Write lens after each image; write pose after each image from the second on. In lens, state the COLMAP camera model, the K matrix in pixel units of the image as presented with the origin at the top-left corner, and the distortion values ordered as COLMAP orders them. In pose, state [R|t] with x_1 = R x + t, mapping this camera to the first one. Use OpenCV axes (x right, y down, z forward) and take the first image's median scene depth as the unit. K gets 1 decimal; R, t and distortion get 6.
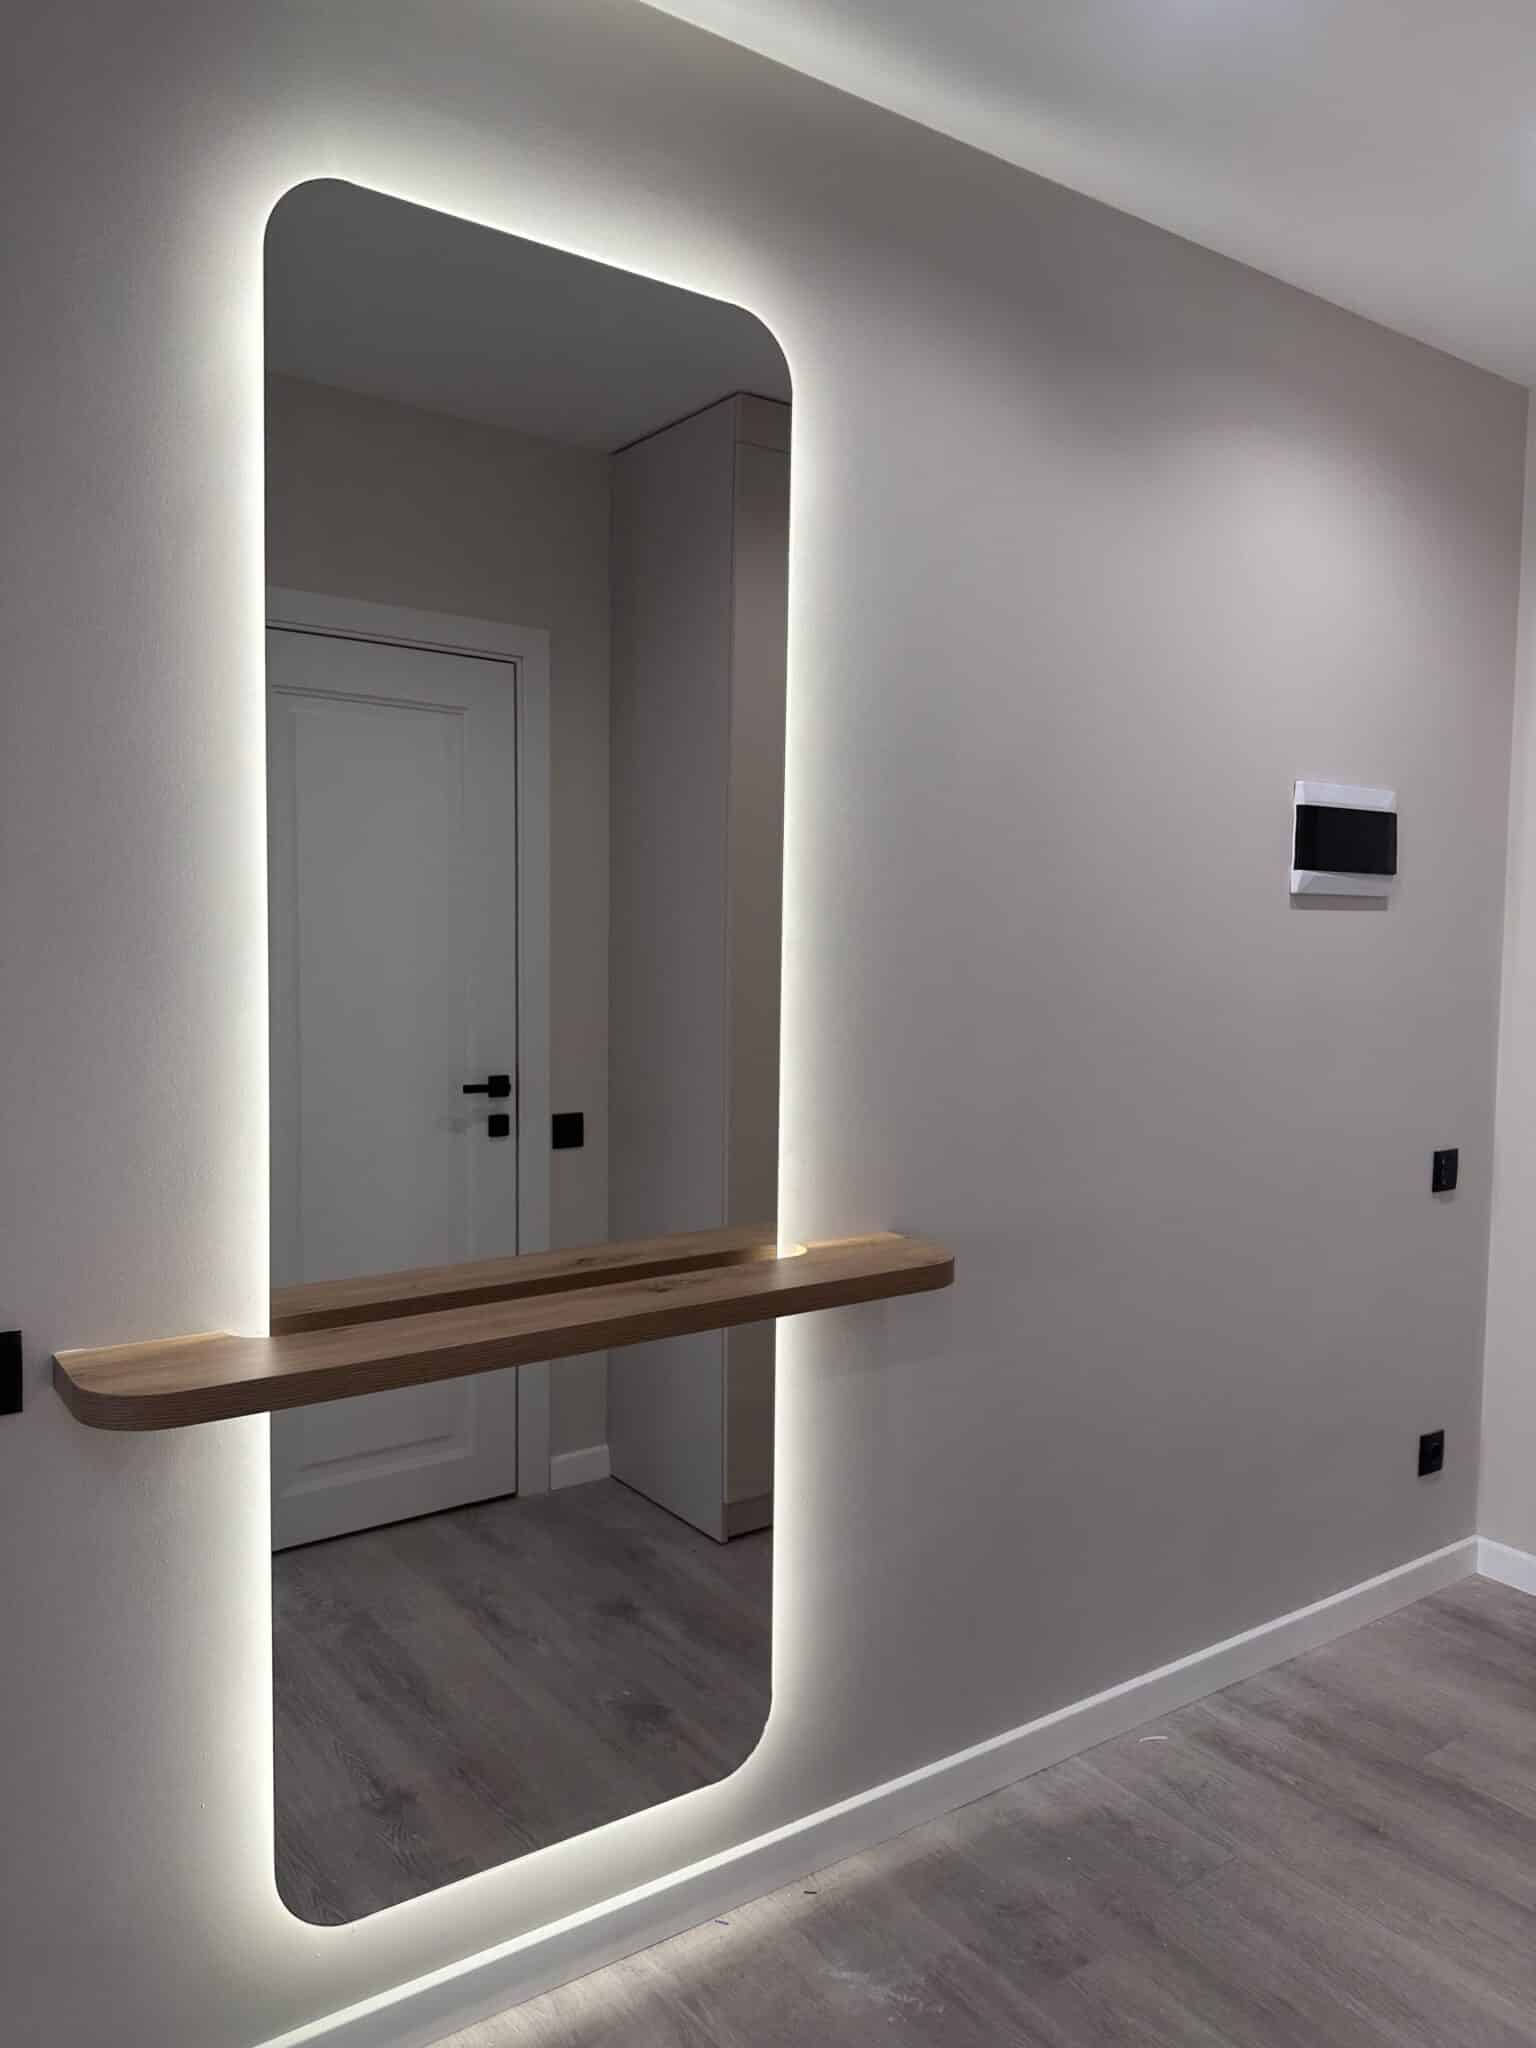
lens RADIAL K [[1479.1, 0, 853.4], [0, 1479.1, 1009.4], [0, 0, 1]] dist [0.030112, -0.000095]
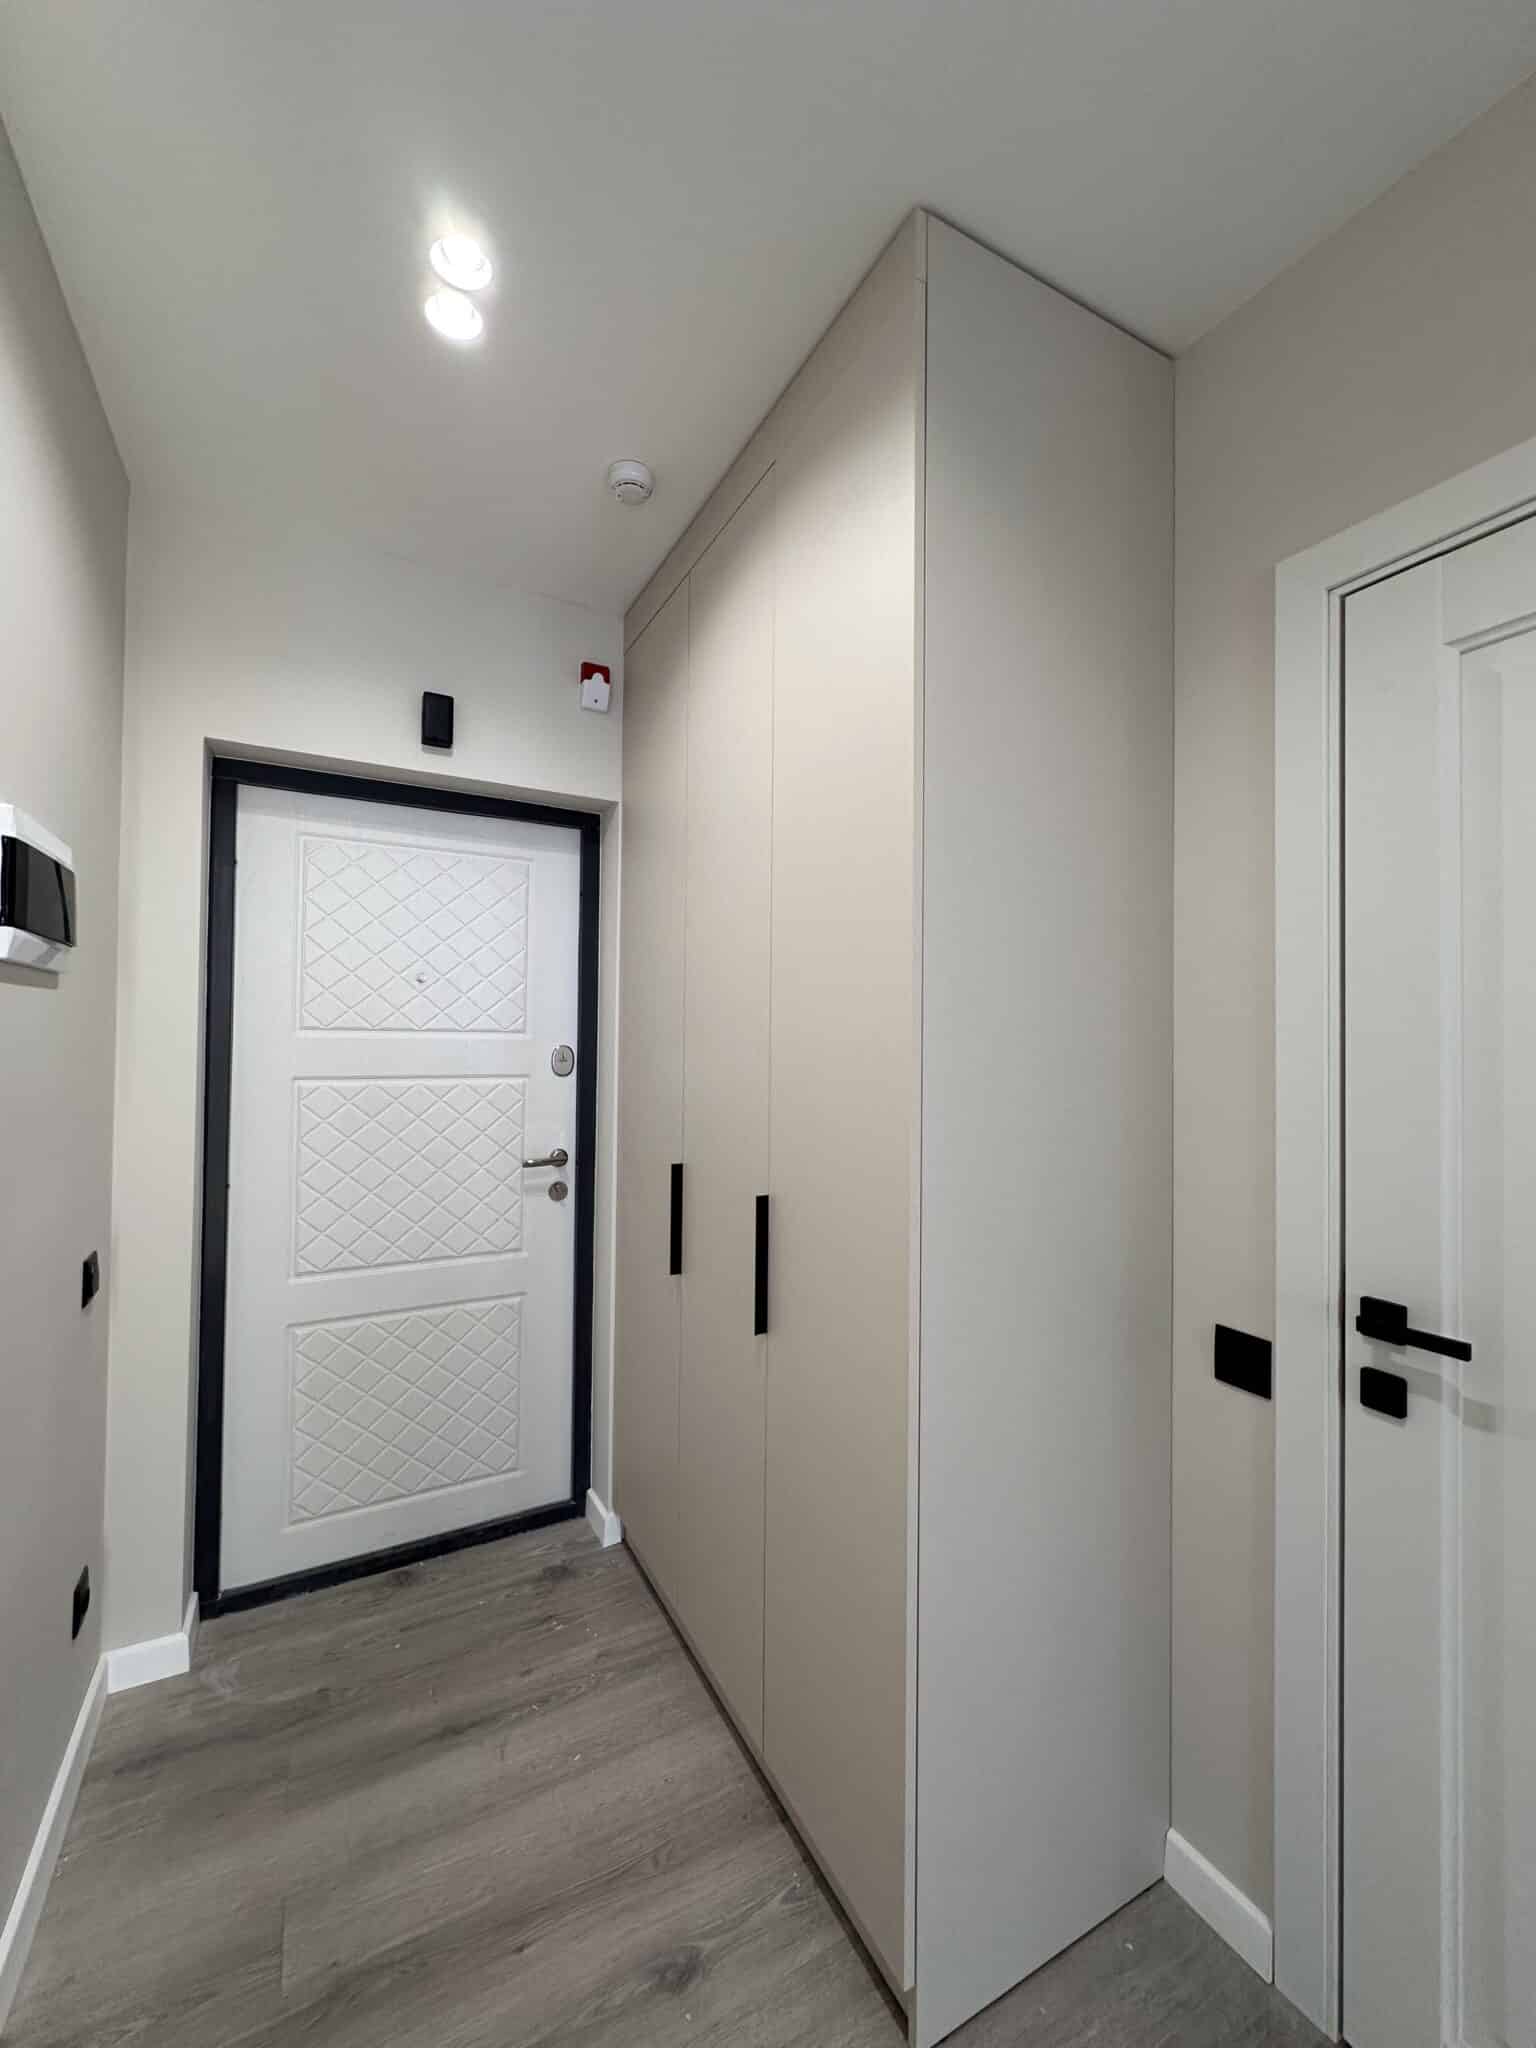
lens RADIAL K [[818.1, 0, 768.0], [0, 818.1, 1024.0], [0, 0, 1]] dist [-0.000228, 0.001011]
pose [[0.152390, 0.002036, 0.988318, -0.043428], [0.034457, 0.999379, -0.007372, -0.039062], [-0.987720, 0.035178, 0.152225, 0.679071]]
